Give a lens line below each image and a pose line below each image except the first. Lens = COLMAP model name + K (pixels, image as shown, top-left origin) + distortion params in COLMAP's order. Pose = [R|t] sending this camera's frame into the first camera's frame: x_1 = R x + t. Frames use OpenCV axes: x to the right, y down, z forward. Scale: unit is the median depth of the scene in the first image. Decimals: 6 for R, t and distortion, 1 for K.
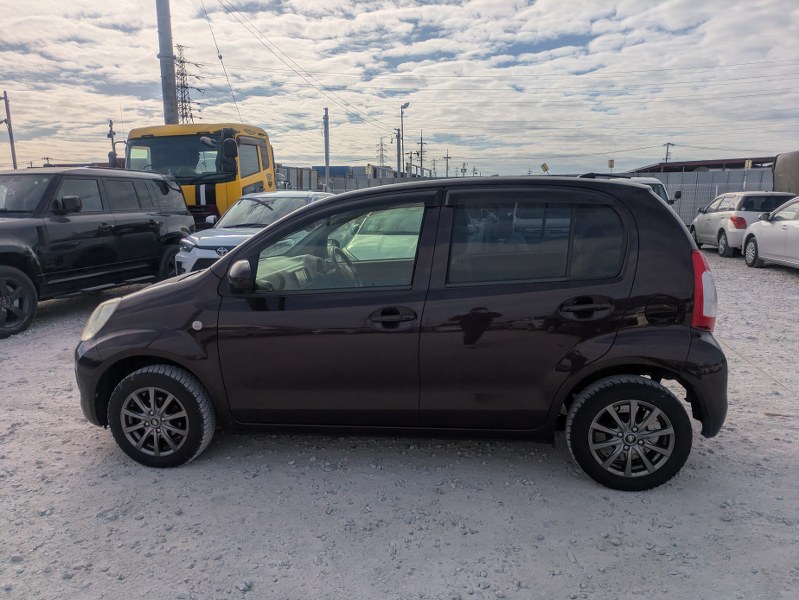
lens RADIAL K [[602.3, 0, 402.8], [0, 602.3, 302.4], [0, 0, 1]] dist [0.029932, -0.014036]
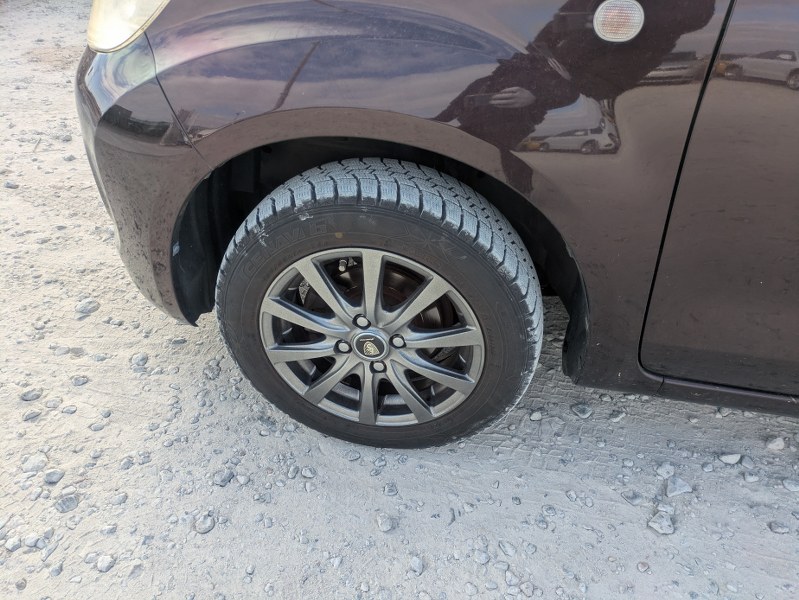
lens RADIAL K [[602.3, 0, 402.0], [0, 602.3, 295.9], [0, 0, 1]] dist [0.029932, -0.014036]
pose [[0.997438, 0.068321, 0.021209, -0.398917], [-0.070708, 0.896533, 0.437297, 0.034267], [0.010862, -0.437676, 0.899067, 0.723174]]
